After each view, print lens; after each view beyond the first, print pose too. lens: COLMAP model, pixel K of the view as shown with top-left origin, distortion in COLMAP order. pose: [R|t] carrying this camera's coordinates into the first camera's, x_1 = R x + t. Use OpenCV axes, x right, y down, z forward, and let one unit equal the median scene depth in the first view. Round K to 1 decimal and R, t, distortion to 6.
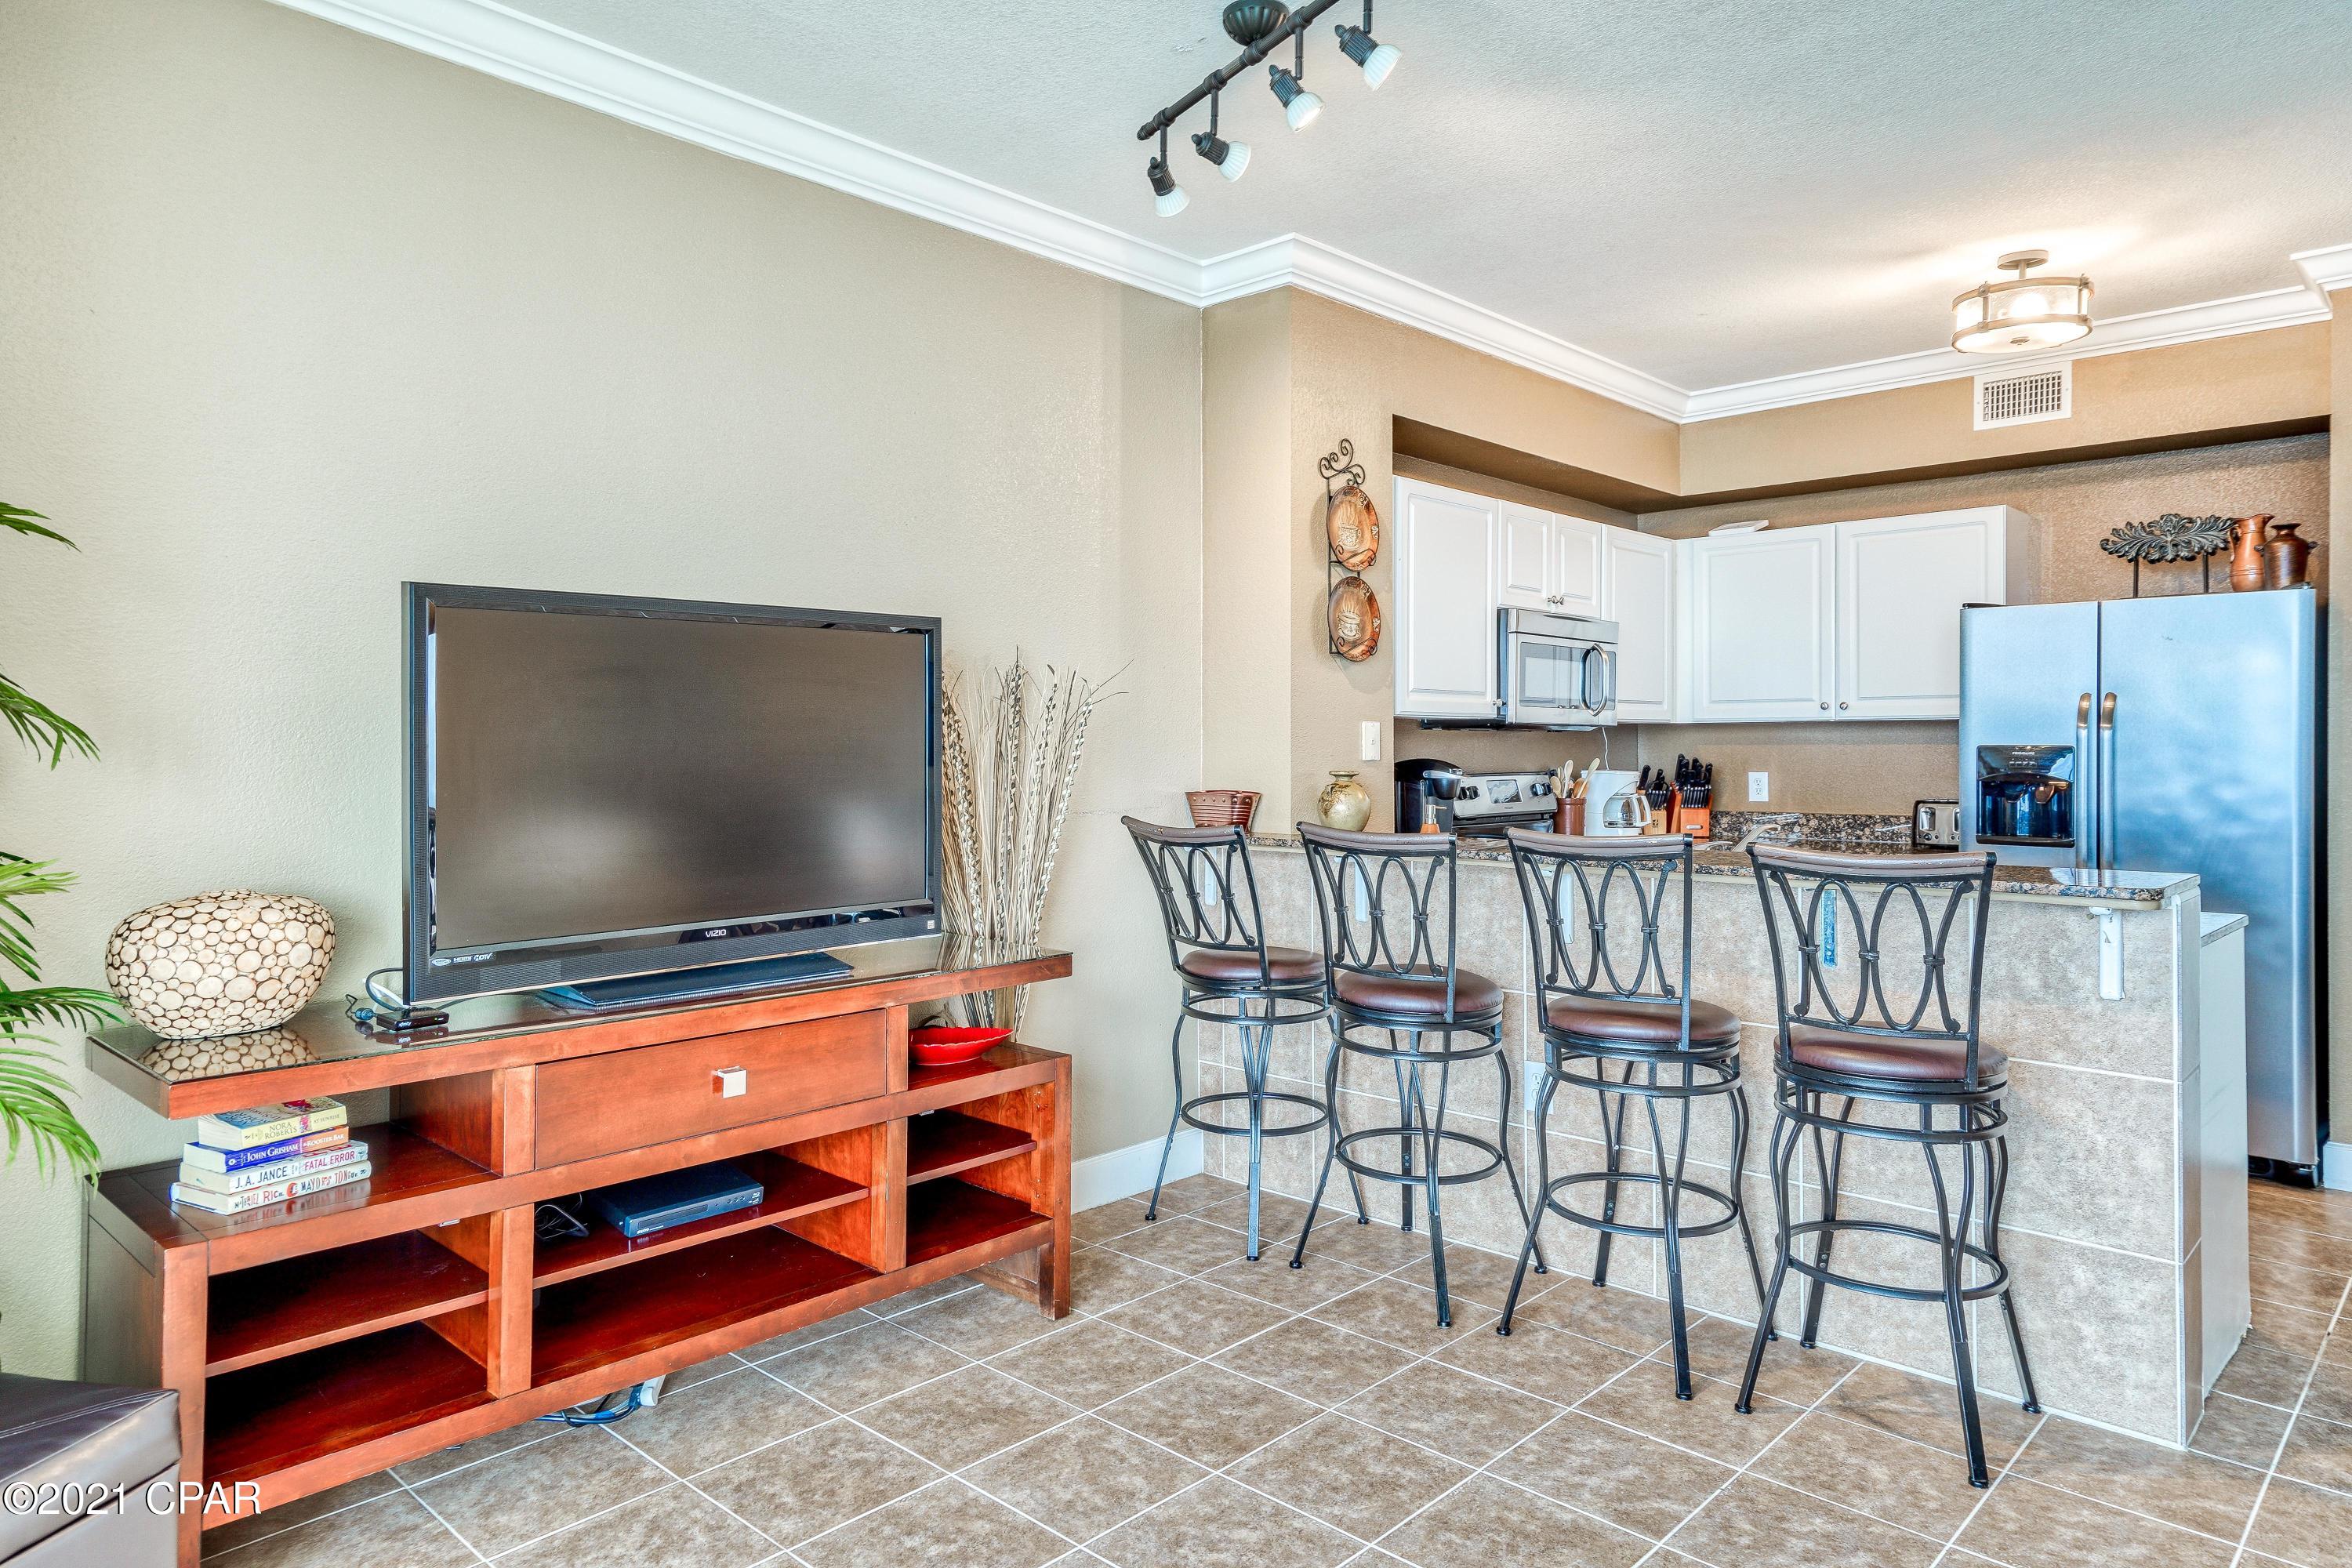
lens RADIAL K [[1511.0, 0, 1121.3], [0, 1511.0, 739.9], [0, 0, 1]] dist [0.052995, 0.000193]
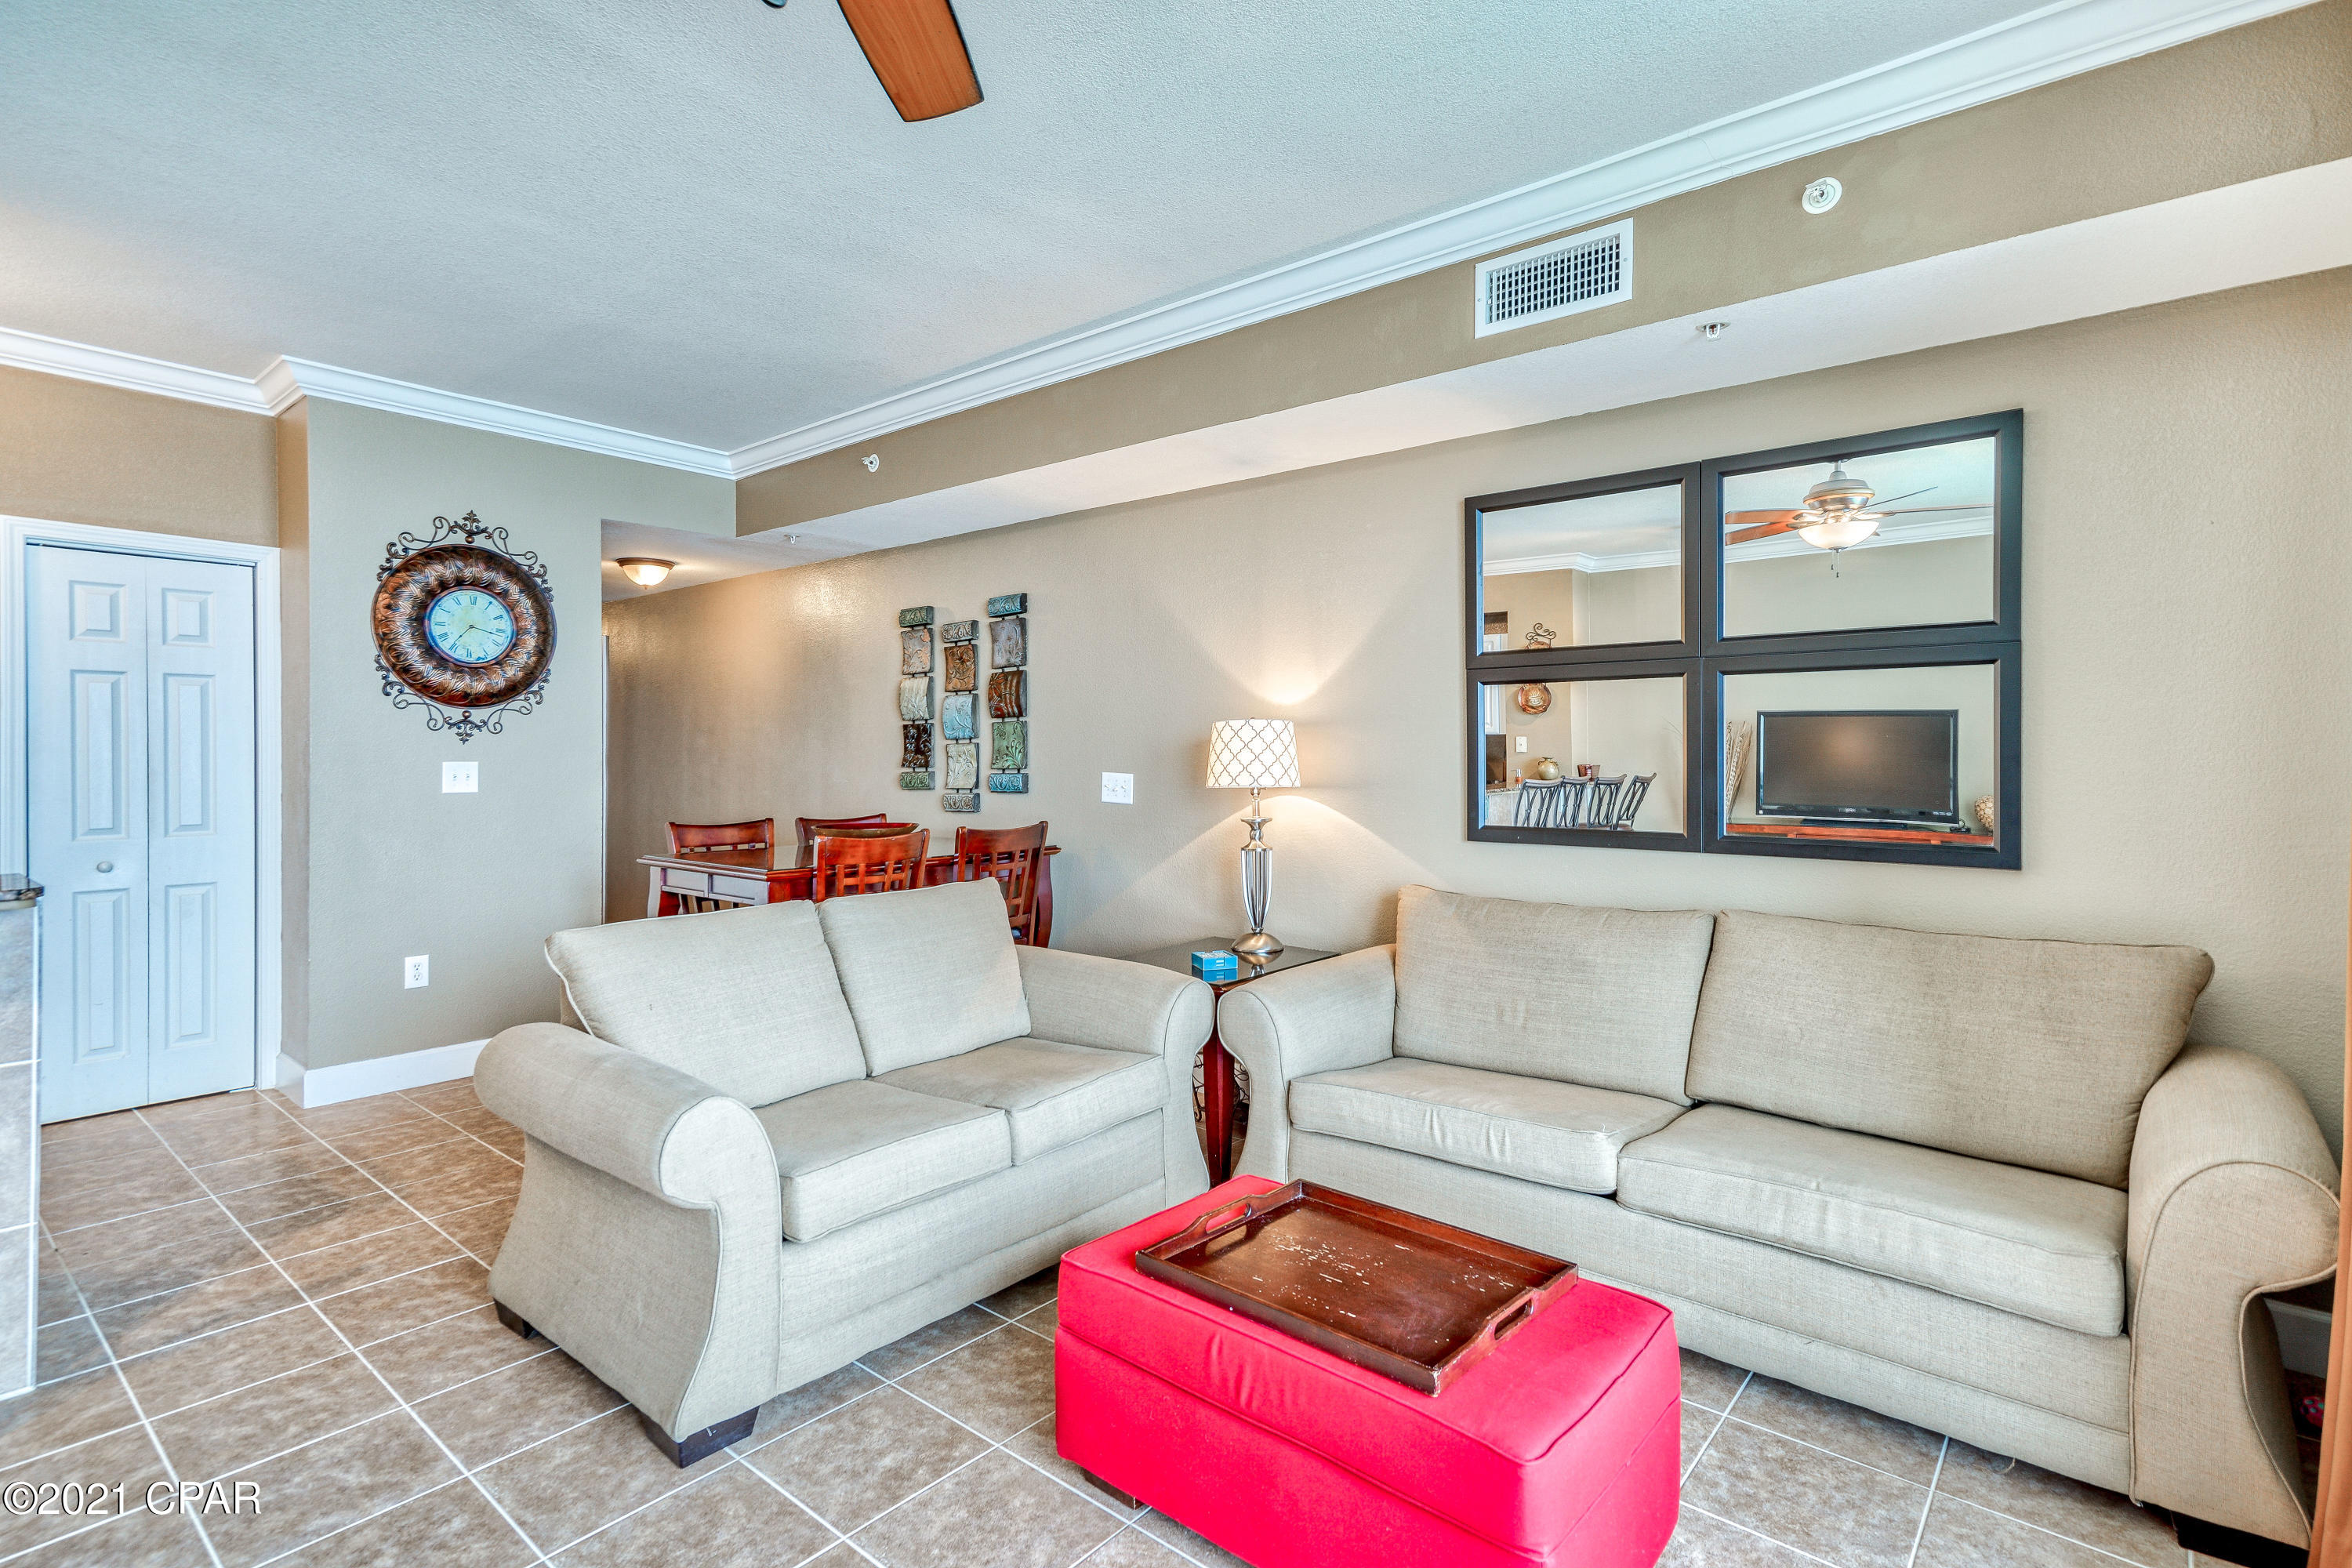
lens RADIAL K [[1168.2, 0, 1225.5], [0, 1168.2, 766.9], [0, 0, 1]] dist [0.007510, 0.003974]
pose [[-0.065157, -0.012503, 0.997797, -0.130237], [-0.000389, 0.999922, 0.012505, 0.000131], [-0.997875, 0.000427, -0.065157, 0.126440]]
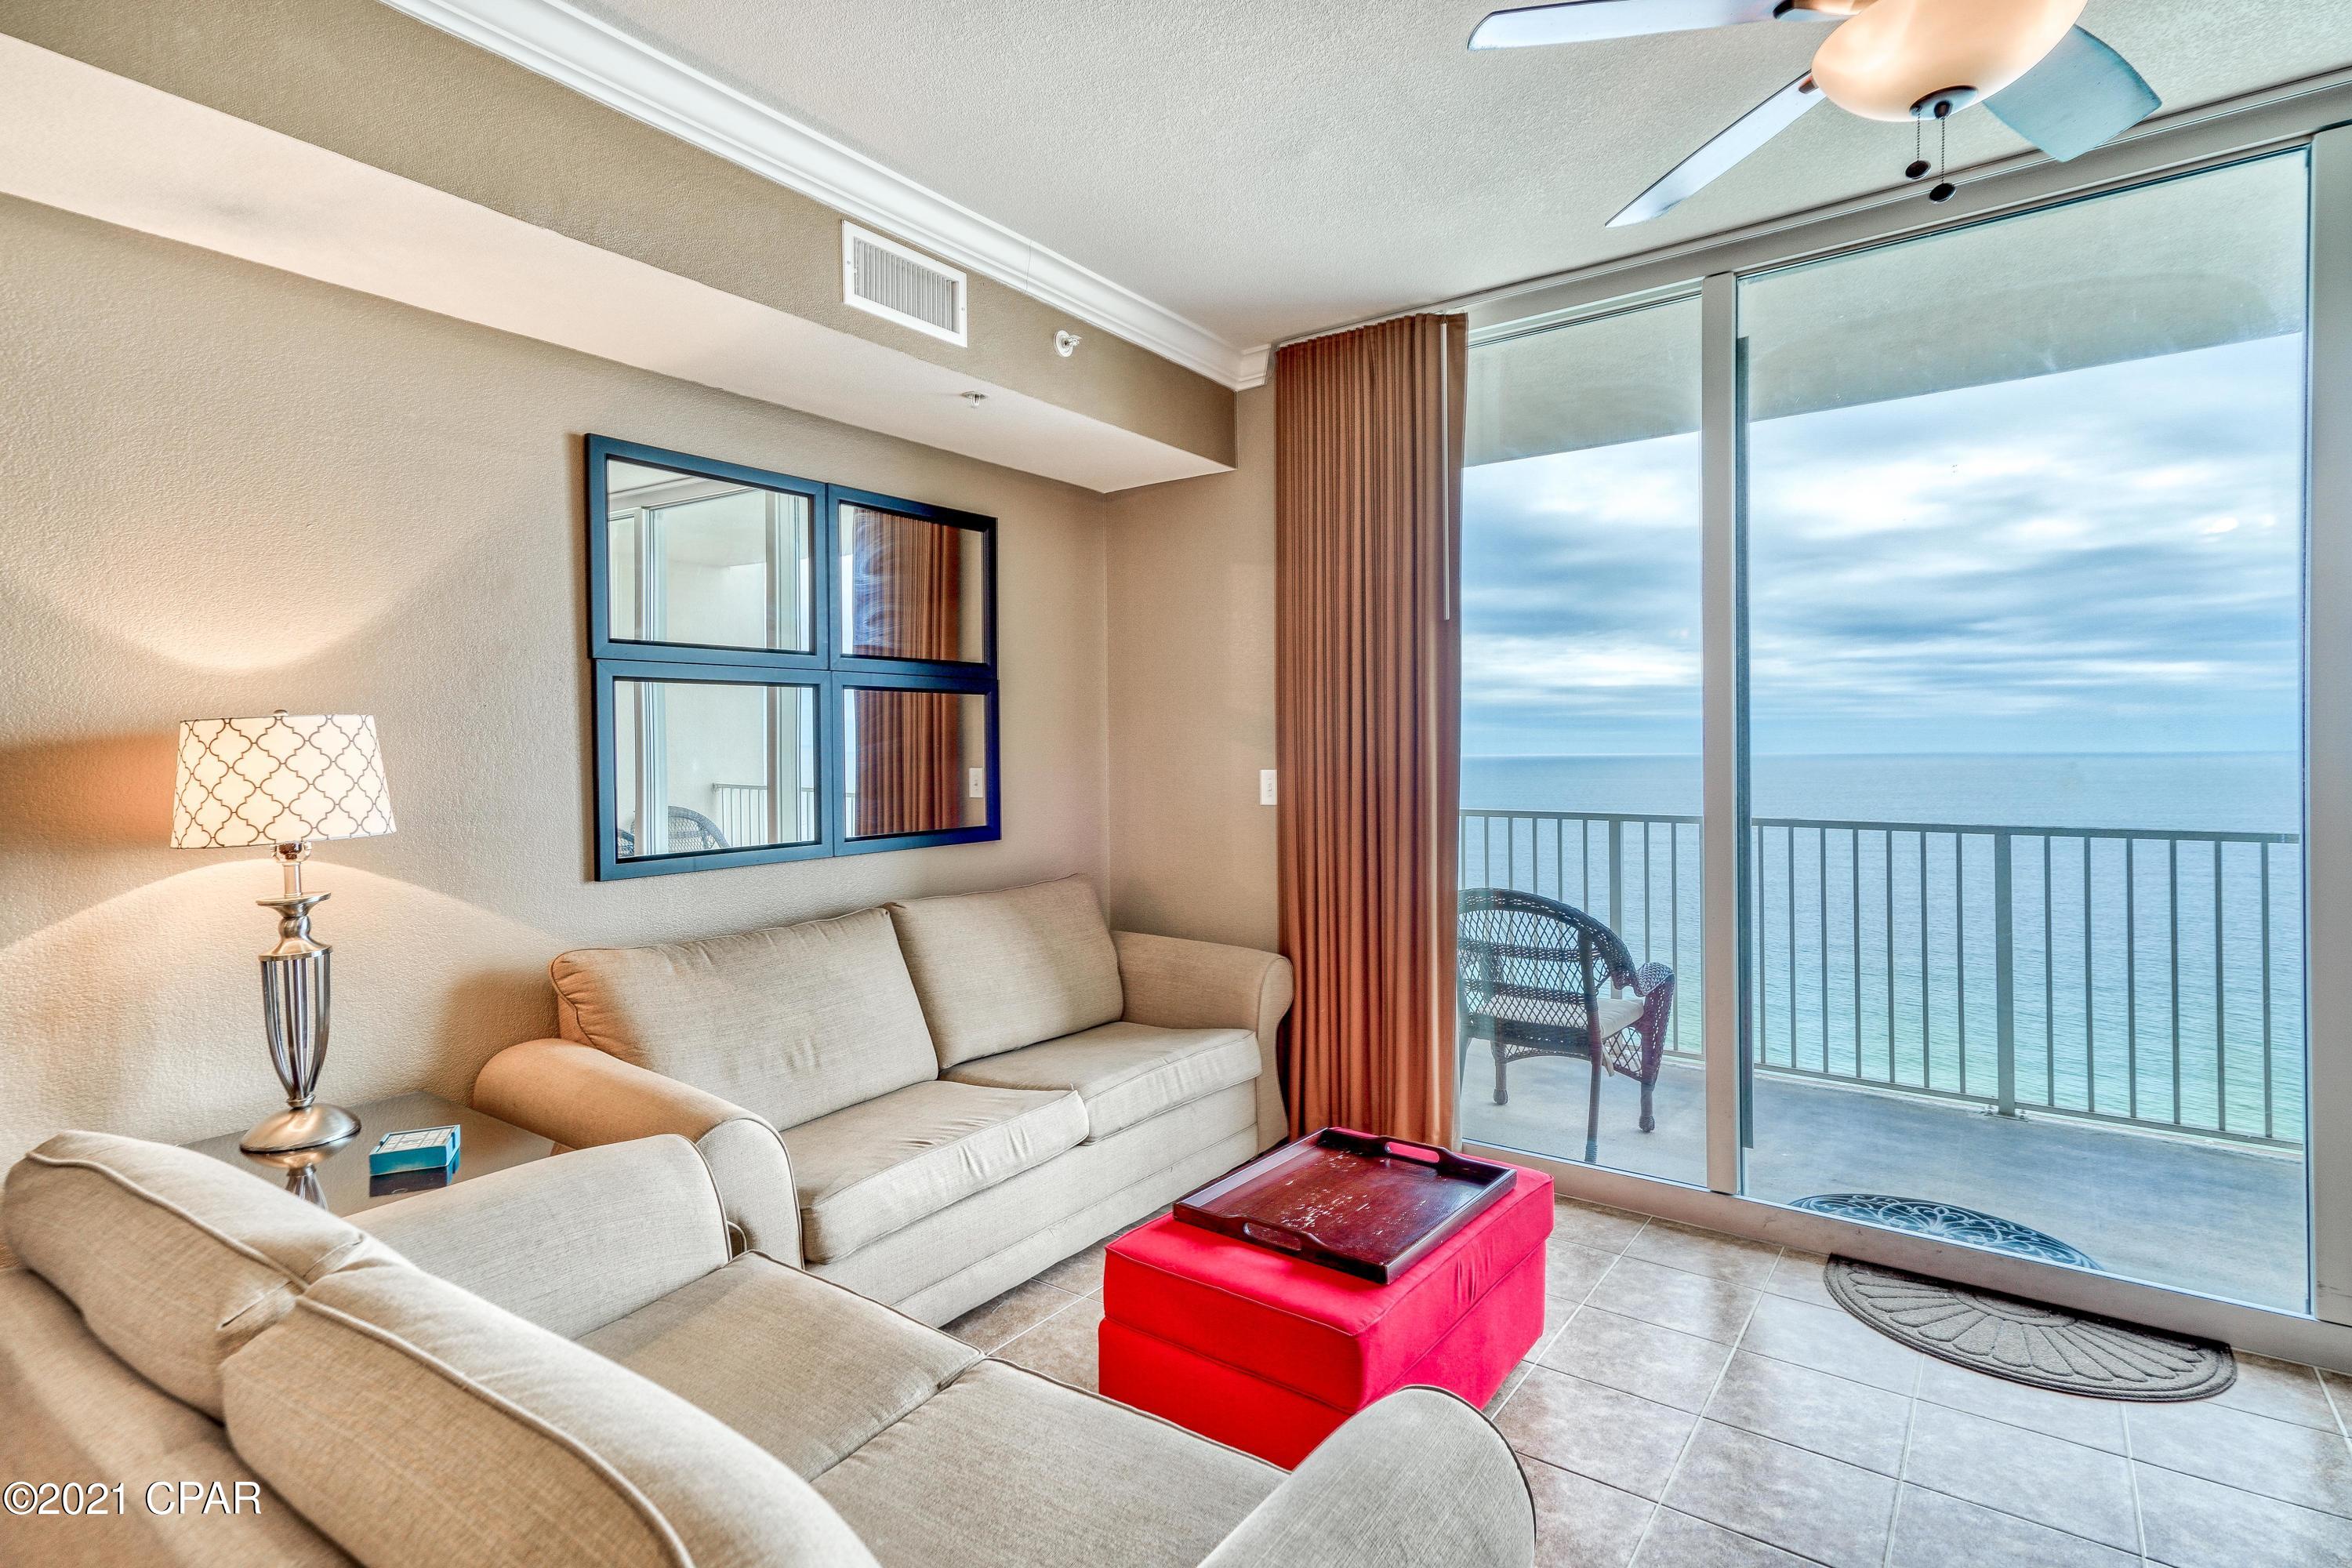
lens RADIAL K [[1168.2, 0, 1161.0], [0, 1168.2, 760.8], [0, 0, 1]] dist [0.007510, 0.003974]
pose [[-0.993174, 0.014012, -0.115793, 0.428381], [0.013200, 0.999883, 0.007776, -0.003872], [0.115889, 0.006194, -0.993243, 0.547258]]
